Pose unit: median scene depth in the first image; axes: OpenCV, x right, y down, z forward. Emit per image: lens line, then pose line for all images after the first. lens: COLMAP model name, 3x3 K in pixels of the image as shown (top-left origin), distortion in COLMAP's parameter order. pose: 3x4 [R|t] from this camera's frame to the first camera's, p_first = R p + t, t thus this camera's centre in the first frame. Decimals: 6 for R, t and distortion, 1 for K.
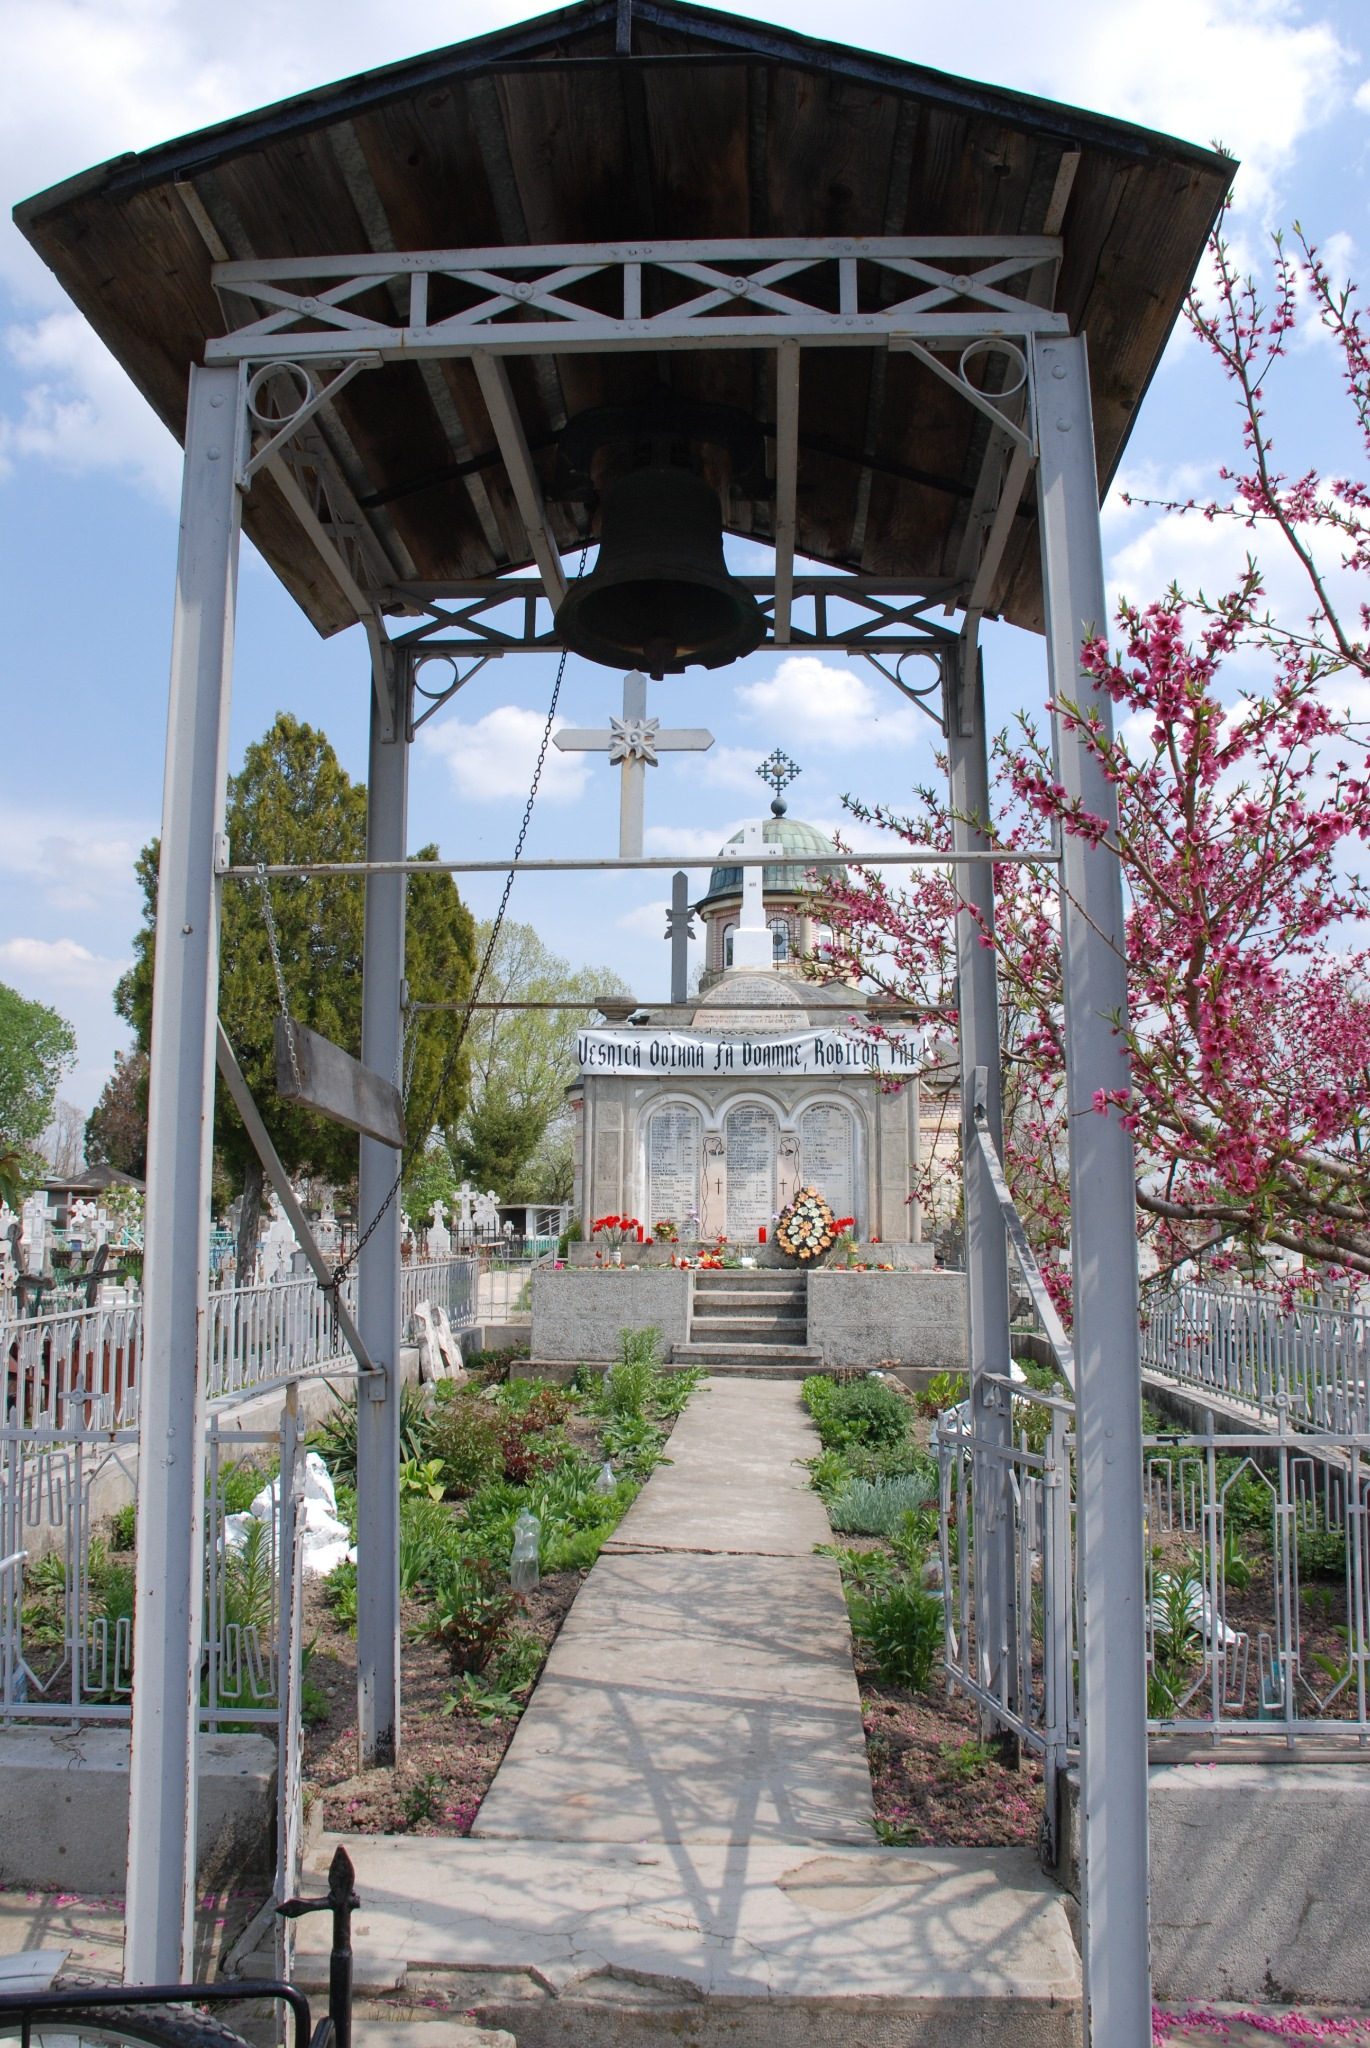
lens RADIAL K [[1600.9, 0, 683.4], [0, 1600.9, 993.3], [0, 0, 1]] dist [-0.153113, 0.097076]
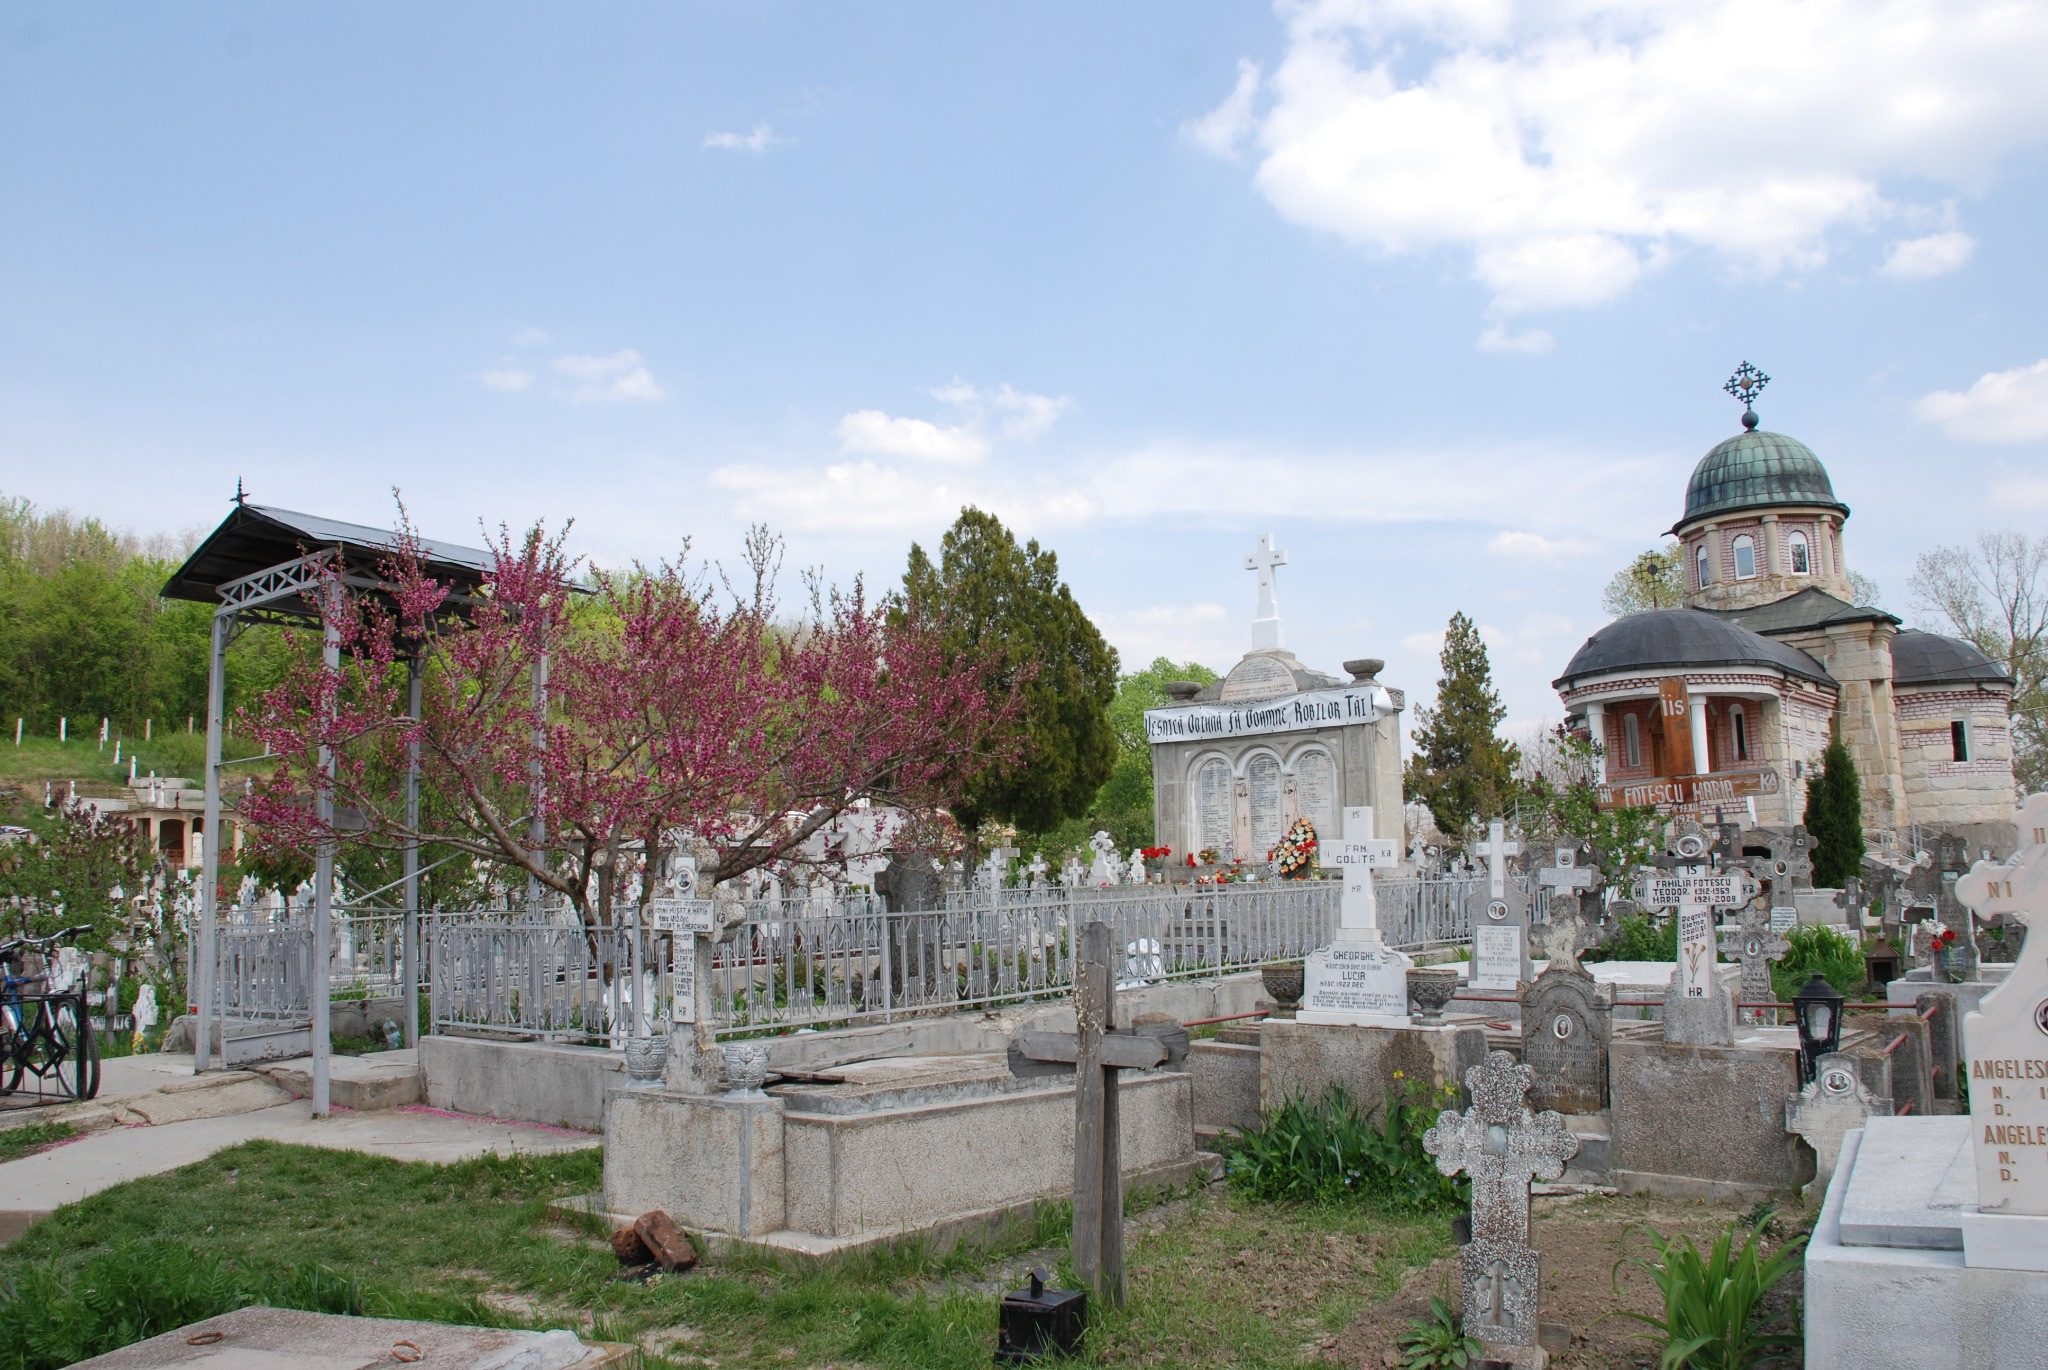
lens RADIAL K [[1621.7, 0, 1035.5], [0, 1621.7, 682.7], [0, 0, 1]] dist [-0.157121, 0.110689]
pose [[0.811384, -0.099329, -0.576013, 0.659200], [0.118022, 0.992998, -0.004987, -0.004868], [0.572475, -0.063936, 0.817426, -0.172148]]
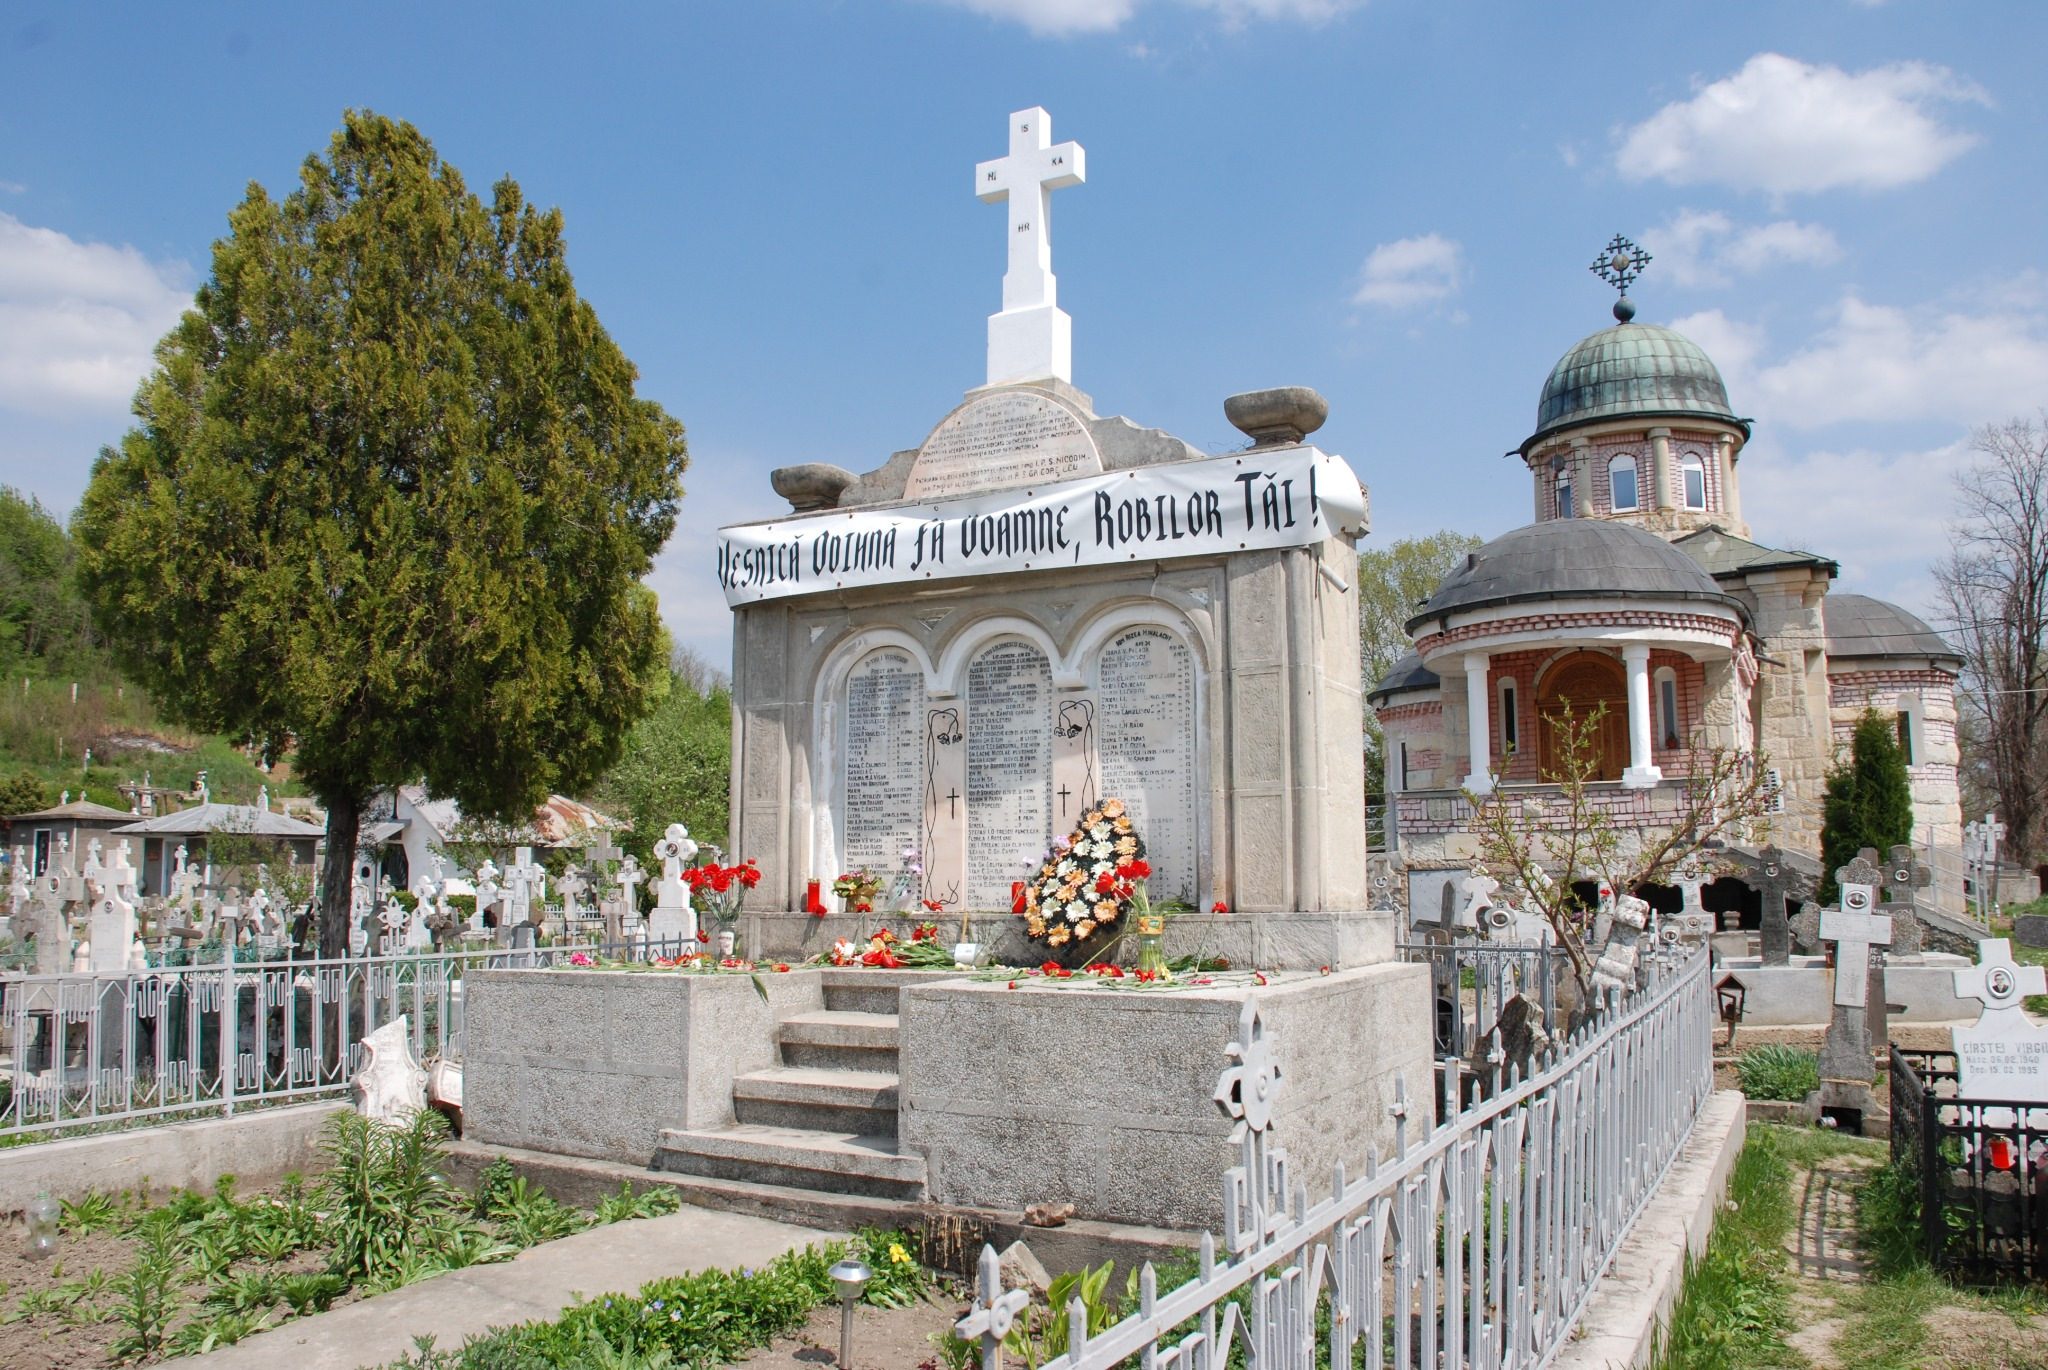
lens RADIAL K [[1612.3, 0, 1035.8], [0, 1612.3, 684.9], [0, 0, 1]] dist [-0.157517, 0.108659]
pose [[0.910775, -0.063708, -0.407958, 0.261787], [0.075542, 0.997059, 0.012944, 0.078617], [0.405934, -0.042607, 0.912909, 0.541740]]
